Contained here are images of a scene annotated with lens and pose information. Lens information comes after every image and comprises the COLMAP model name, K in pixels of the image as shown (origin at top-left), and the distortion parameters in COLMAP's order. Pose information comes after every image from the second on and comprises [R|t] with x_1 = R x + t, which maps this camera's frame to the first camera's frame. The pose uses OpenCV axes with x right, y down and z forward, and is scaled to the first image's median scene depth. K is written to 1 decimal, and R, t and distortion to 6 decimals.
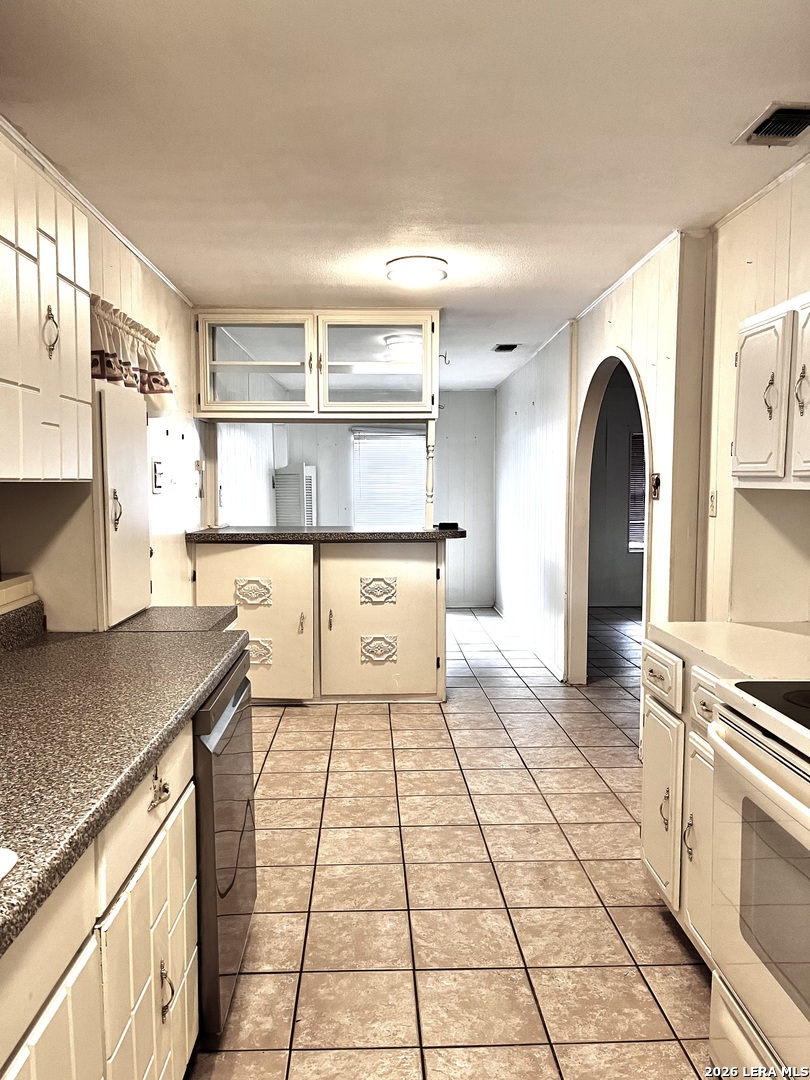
lens RADIAL K [[822.2, 0, 407.8], [0, 822.2, 541.5], [0, 0, 1]] dist [0.047359, -0.074802]
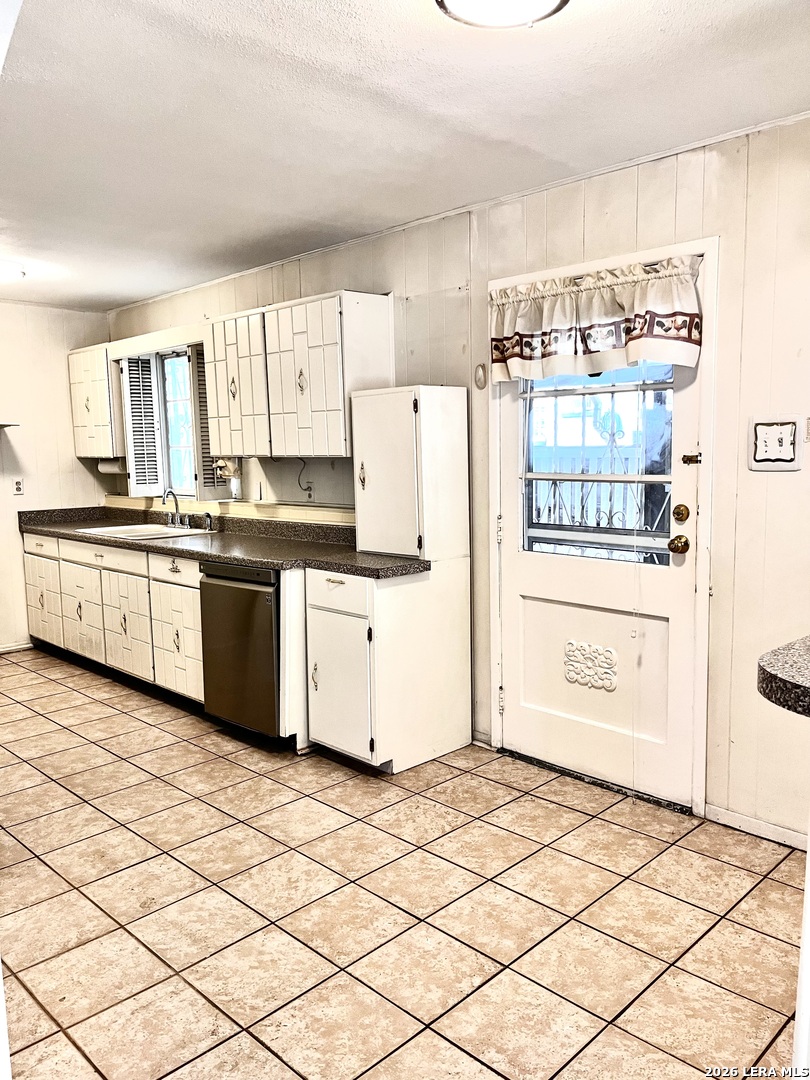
lens RADIAL K [[822.2, 0, 415.1], [0, 822.2, 539.2], [0, 0, 1]] dist [0.047359, -0.074802]
pose [[-0.733242, 0.088361, -0.674202, 0.541729], [-0.033542, 0.985613, 0.165654, -0.159692], [0.679140, 0.144078, -0.719729, 1.958016]]
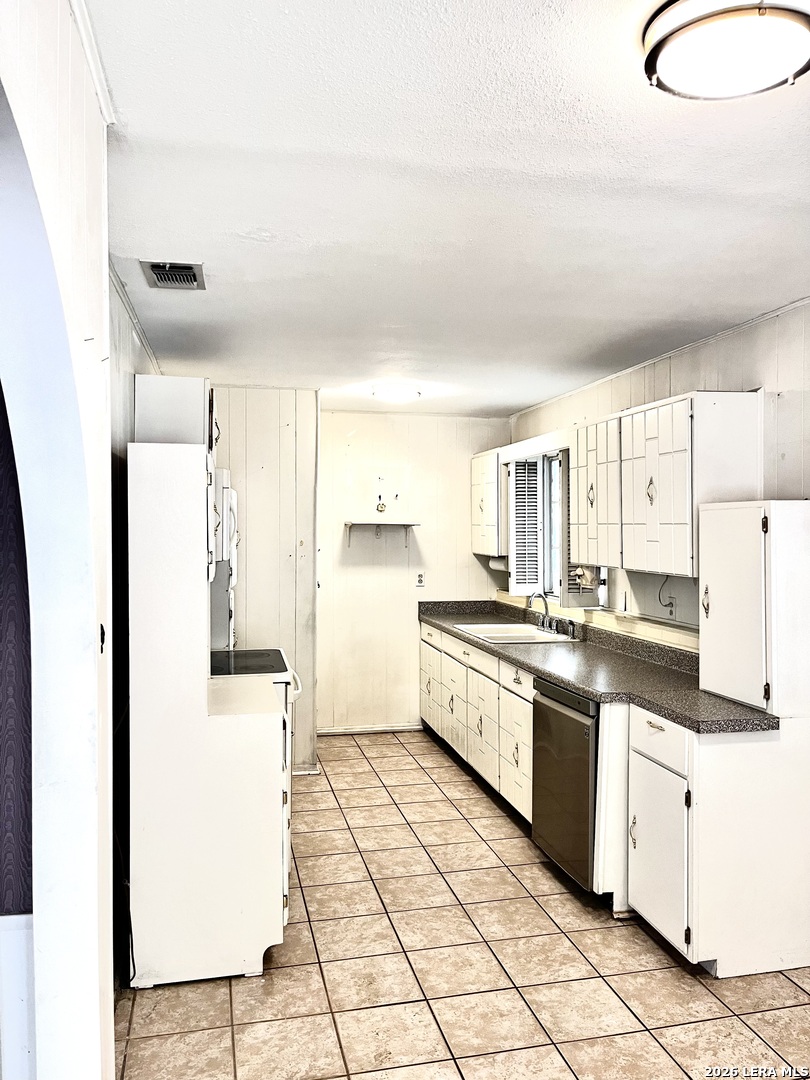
lens RADIAL K [[822.2, 0, 405.0], [0, 822.2, 532.5], [0, 0, 1]] dist [0.047359, -0.074802]
pose [[-0.983636, -0.001427, -0.180160, 0.309340], [-0.016069, 0.996678, 0.079837, -0.219080], [0.179447, 0.081426, -0.980392, 1.966253]]
